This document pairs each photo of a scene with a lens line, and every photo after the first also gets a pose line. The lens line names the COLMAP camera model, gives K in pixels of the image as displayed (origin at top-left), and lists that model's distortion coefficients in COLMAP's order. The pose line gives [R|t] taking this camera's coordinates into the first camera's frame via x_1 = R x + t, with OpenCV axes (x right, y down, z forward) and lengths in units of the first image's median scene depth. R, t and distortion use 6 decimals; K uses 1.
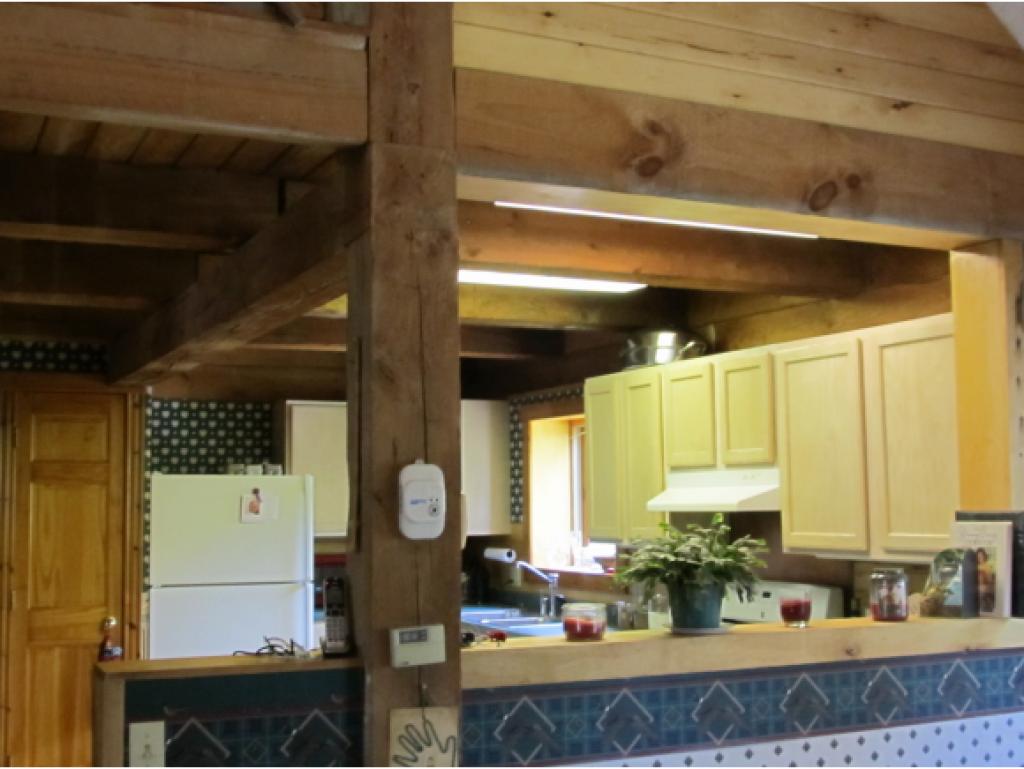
lens RADIAL K [[1311.5, 0, 510.0], [0, 1311.5, 387.0], [0, 0, 1]] dist [-0.069394, 0.039744]
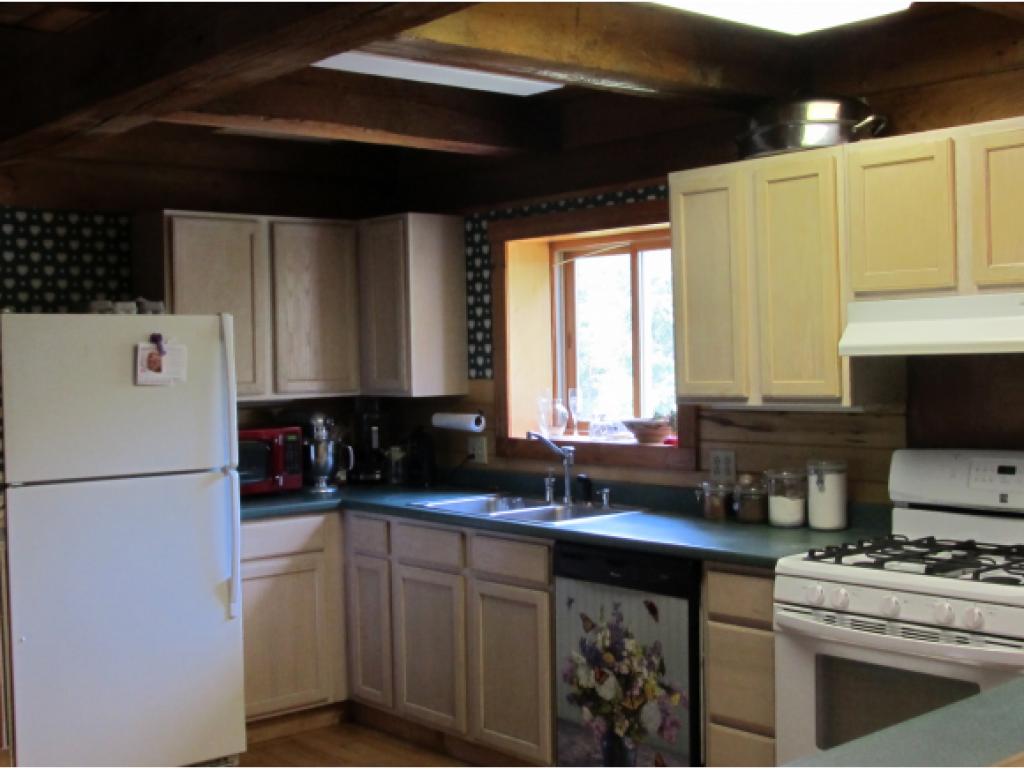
lens RADIAL K [[1311.5, 0, 510.0], [0, 1311.5, 387.0], [0, 0, 1]] dist [-0.069394, 0.039744]
pose [[0.965745, -0.018254, 0.258849, -0.344592], [-0.009474, 0.994377, 0.105470, 0.057678], [-0.259319, -0.104309, 0.960142, 0.547358]]
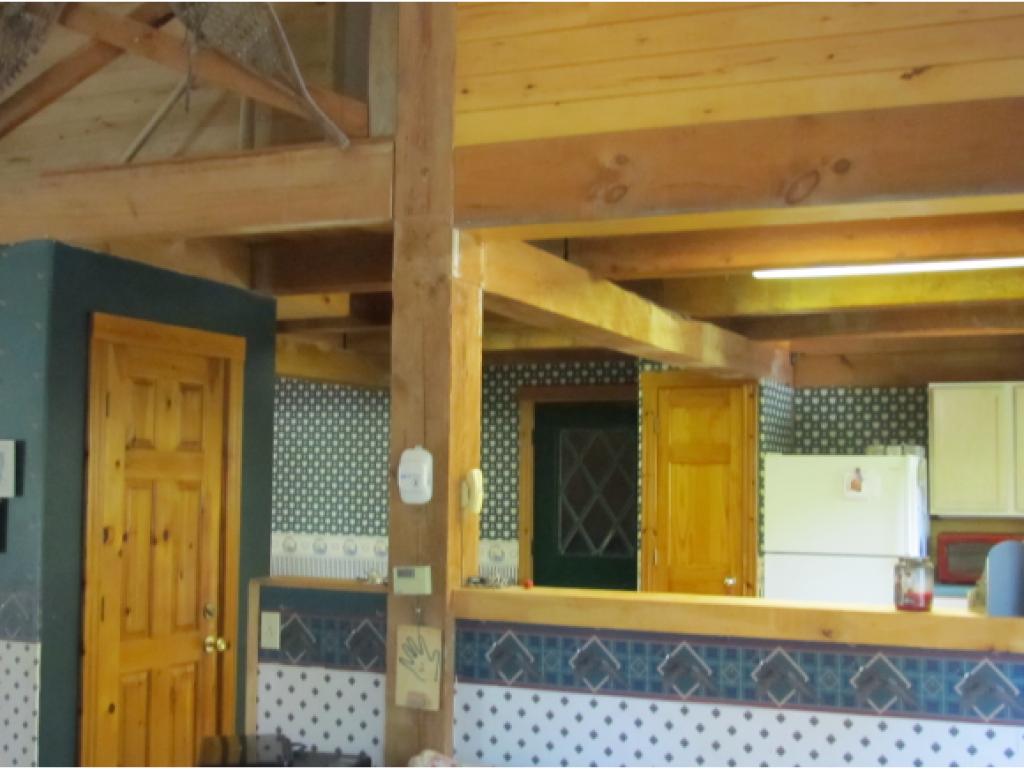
lens RADIAL K [[1311.5, 0, 510.0], [0, 1311.5, 387.0], [0, 0, 1]] dist [-0.069394, 0.039744]
pose [[0.645372, -0.035666, -0.763035, 0.804954], [0.048364, 0.998813, -0.005780, 0.004876], [0.762335, -0.033173, 0.646331, 0.145458]]
